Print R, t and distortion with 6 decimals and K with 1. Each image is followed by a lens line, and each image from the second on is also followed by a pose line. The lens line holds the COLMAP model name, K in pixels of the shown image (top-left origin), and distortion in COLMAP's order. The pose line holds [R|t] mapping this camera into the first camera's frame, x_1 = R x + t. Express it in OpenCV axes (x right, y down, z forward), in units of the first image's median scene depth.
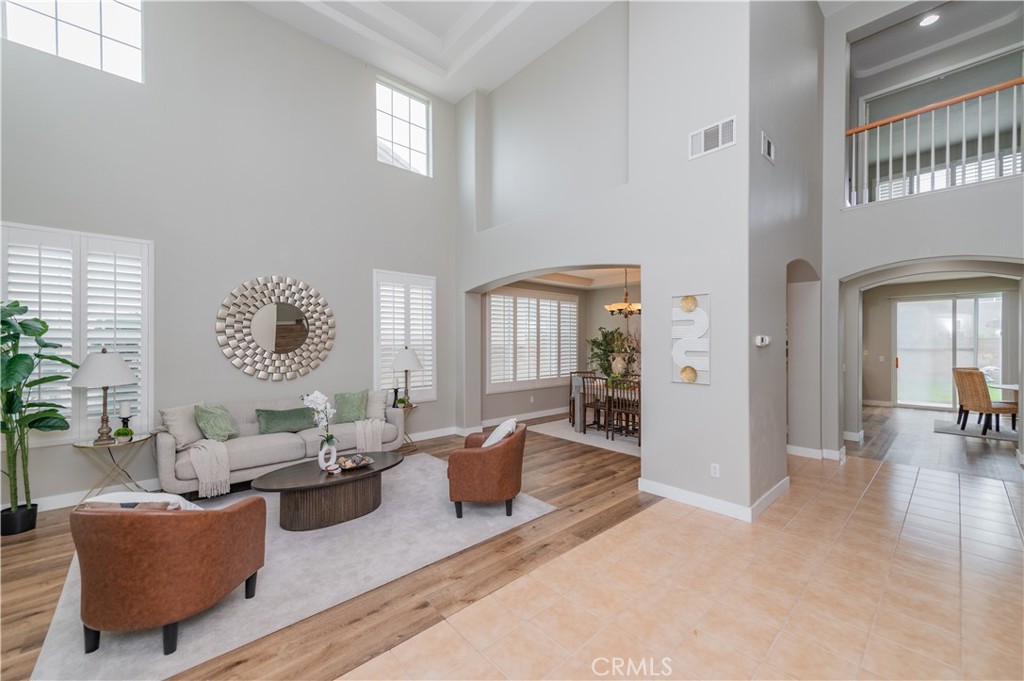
lens RADIAL K [[399.7, 0, 511.9], [0, 399.7, 341.2], [0, 0, 1]] dist [0.009637, -0.003099]
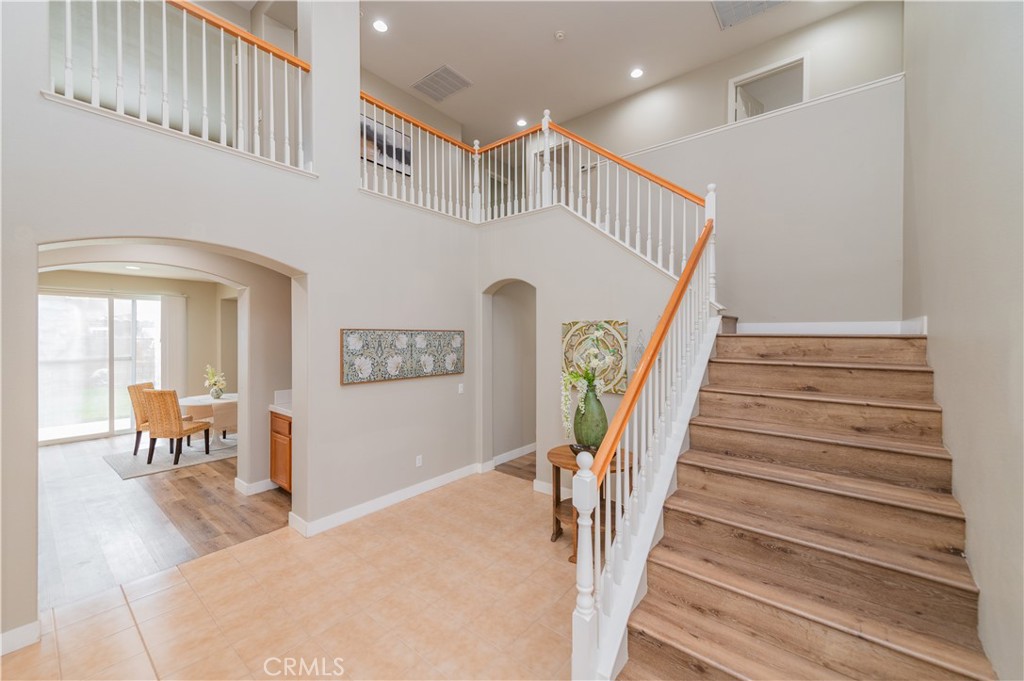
lens RADIAL K [[399.7, 0, 510.1], [0, 399.7, 340.9], [0, 0, 1]] dist [0.009637, -0.003099]
pose [[-0.145944, -0.013469, 0.989201, 0.233558], [0.000008, 0.999907, 0.013616, -0.038640], [-0.989293, 0.001995, -0.145930, 0.427096]]
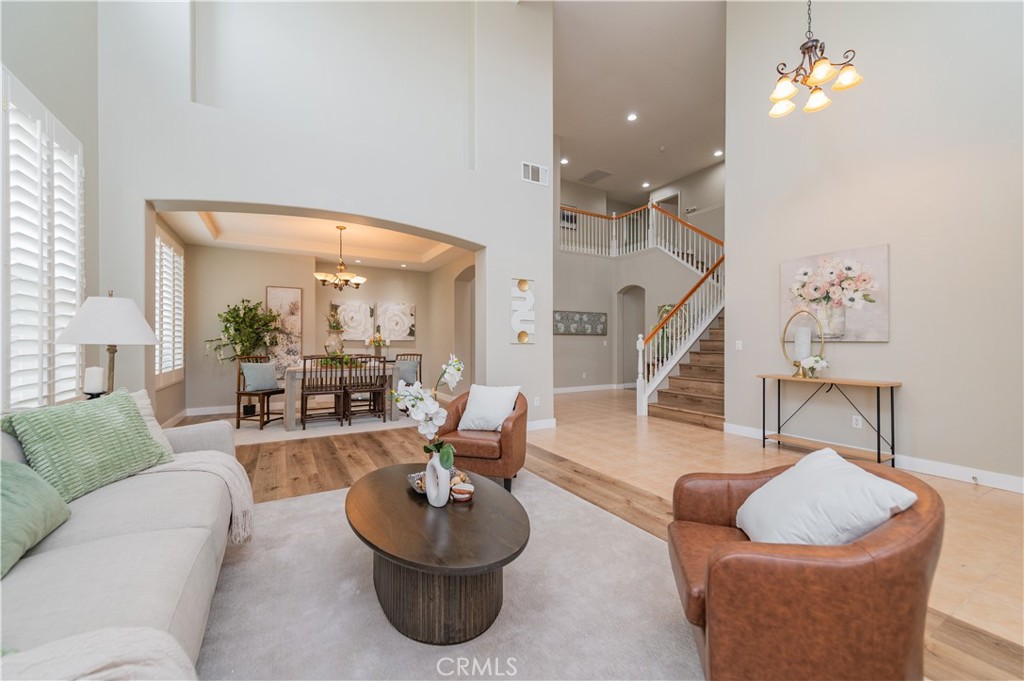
lens RADIAL K [[399.7, 0, 513.3], [0, 399.7, 342.4], [0, 0, 1]] dist [0.009637, -0.003099]
pose [[0.206074, -0.004680, 0.978525, -0.525081], [0.000447, 0.999989, 0.004688, 0.055011], [-0.978536, -0.000528, 0.206073, 0.436916]]
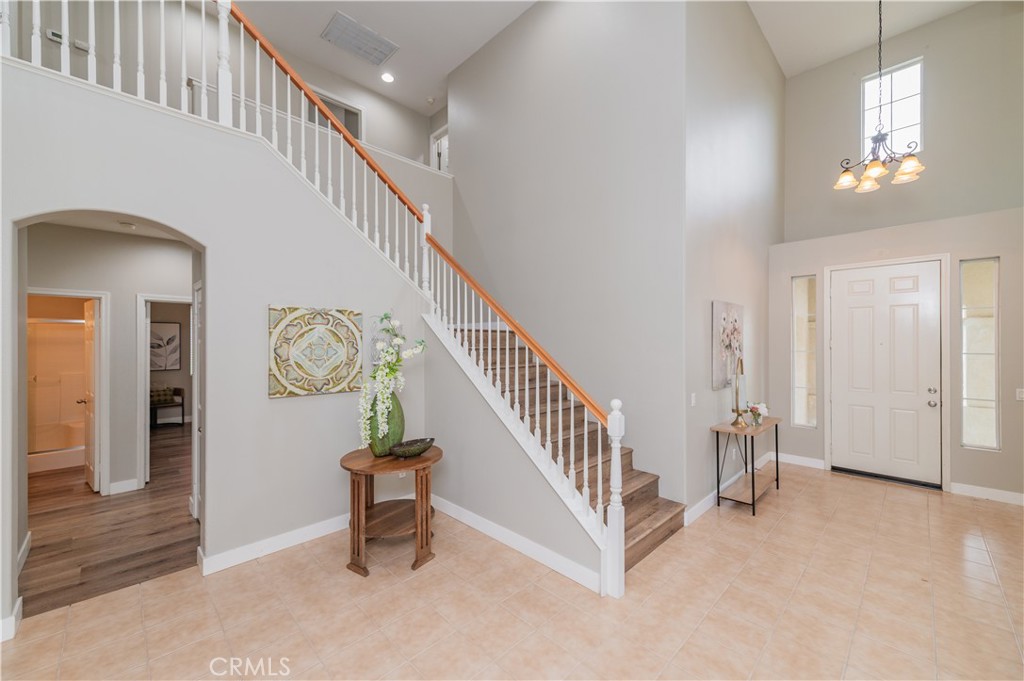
lens RADIAL K [[399.7, 0, 512.8], [0, 399.7, 342.0], [0, 0, 1]] dist [0.009637, -0.003099]
pose [[-0.998891, 0.000200, -0.047090, 0.622503], [0.000102, 0.999998, 0.002073, -0.018668], [0.047090, 0.002066, -0.998888, 0.743624]]
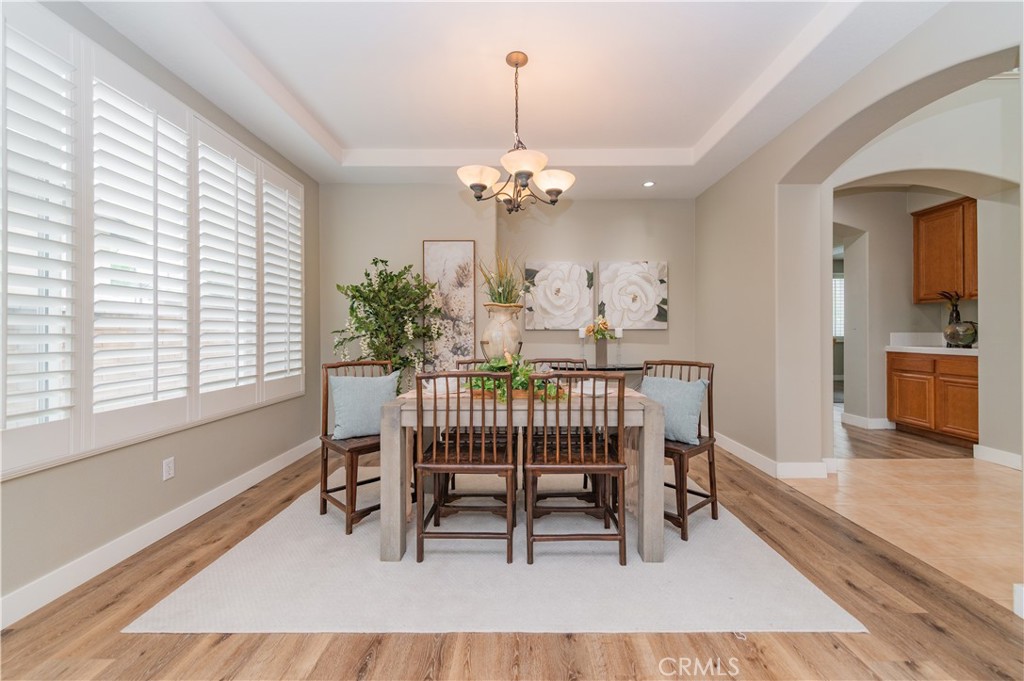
lens RADIAL K [[399.7, 0, 516.5], [0, 399.7, 335.5], [0, 0, 1]] dist [0.009637, -0.003099]
pose [[0.672906, -0.009968, 0.739661, 0.005491], [0.006442, 0.999950, 0.007616, 0.058818], [-0.739700, -0.000360, 0.672936, 0.753655]]
